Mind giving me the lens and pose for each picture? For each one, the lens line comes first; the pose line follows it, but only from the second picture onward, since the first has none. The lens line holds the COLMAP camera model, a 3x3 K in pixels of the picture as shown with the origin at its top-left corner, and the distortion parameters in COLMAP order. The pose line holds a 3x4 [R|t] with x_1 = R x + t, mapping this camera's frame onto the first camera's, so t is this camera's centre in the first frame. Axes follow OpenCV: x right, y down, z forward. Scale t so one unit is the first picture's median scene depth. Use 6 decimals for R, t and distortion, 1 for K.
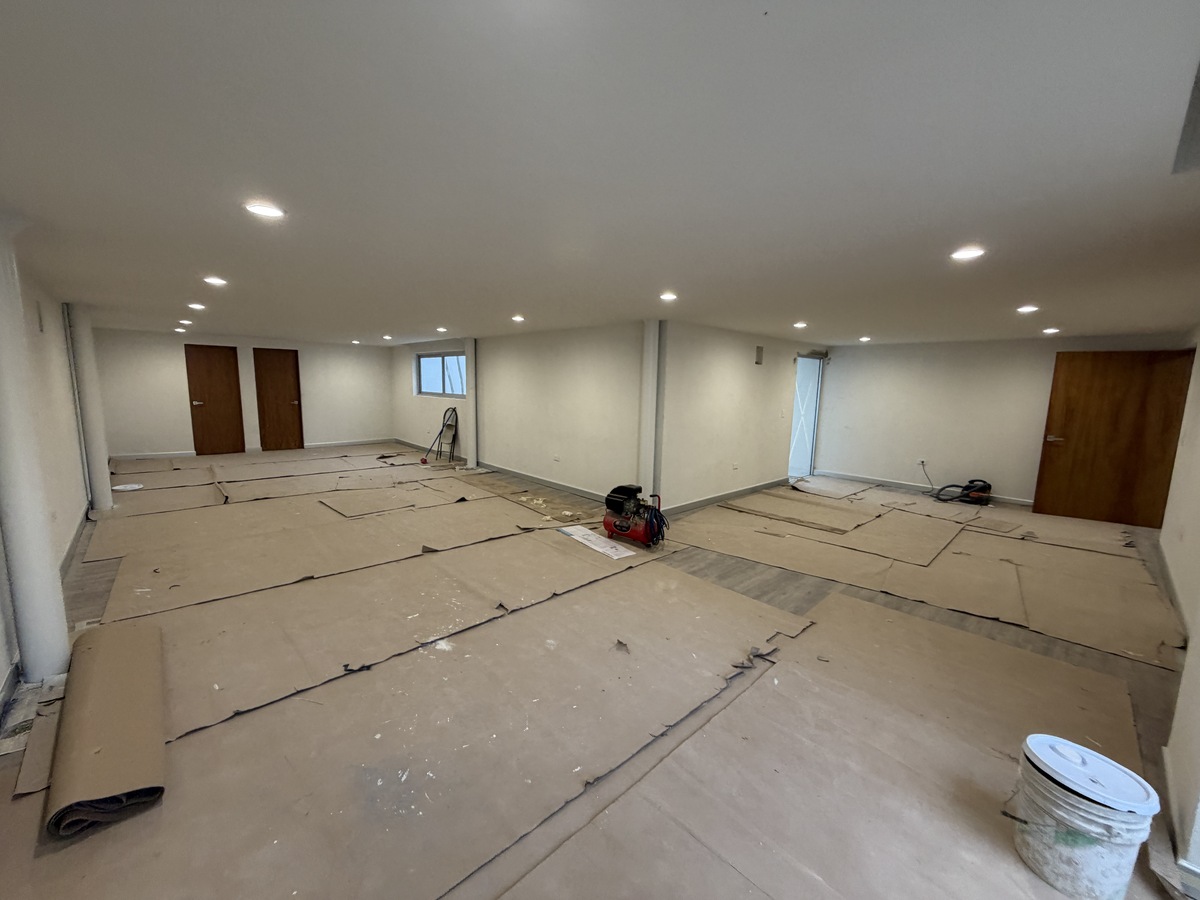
lens RADIAL K [[474.9, 0, 602.0], [0, 474.9, 450.9], [0, 0, 1]] dist [-0.000152, 0.000156]
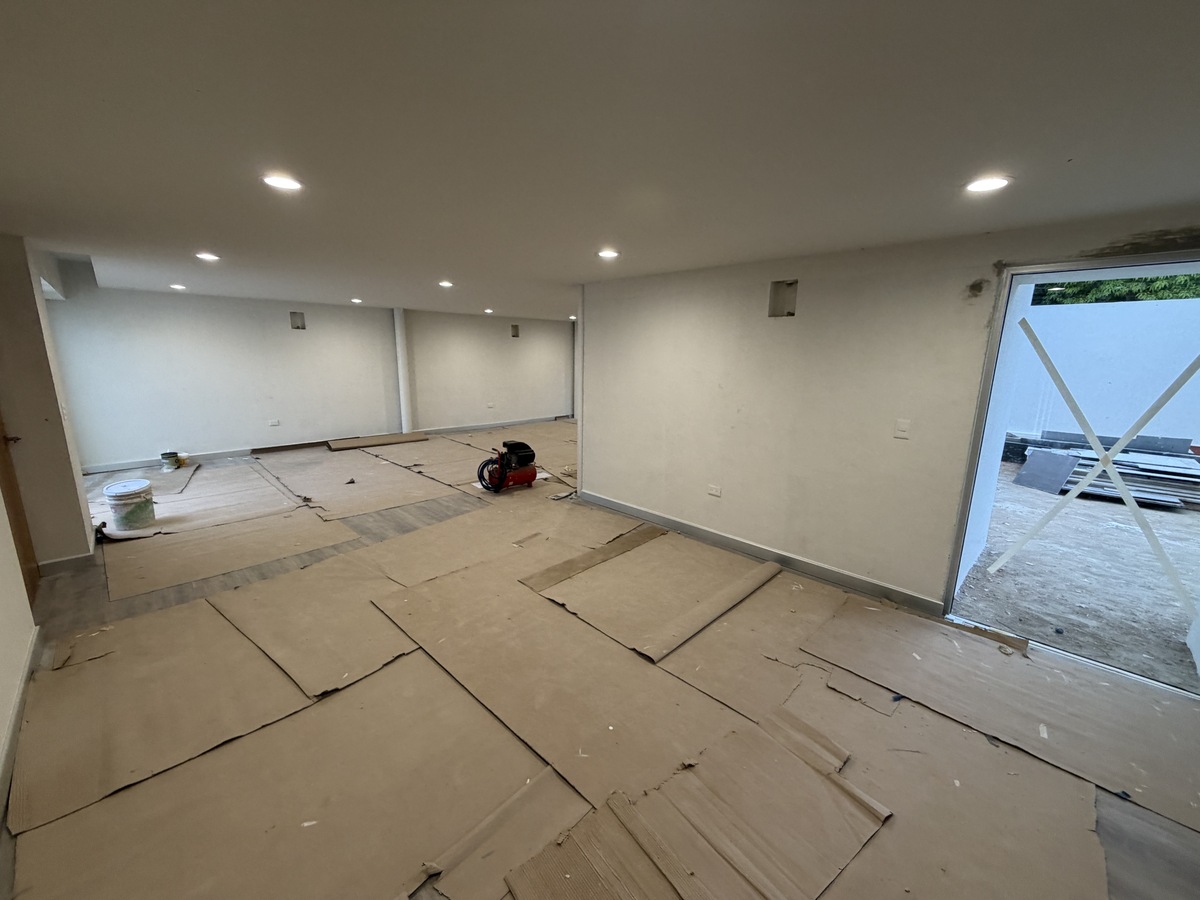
lens RADIAL K [[474.9, 0, 598.9], [0, 474.9, 447.2], [0, 0, 1]] dist [-0.000152, 0.000156]
pose [[0.021330, 0.171981, -0.984869, 1.364635], [-0.151252, 0.974310, 0.166861, -0.160749], [0.988265, 0.145404, 0.046795, 1.276805]]
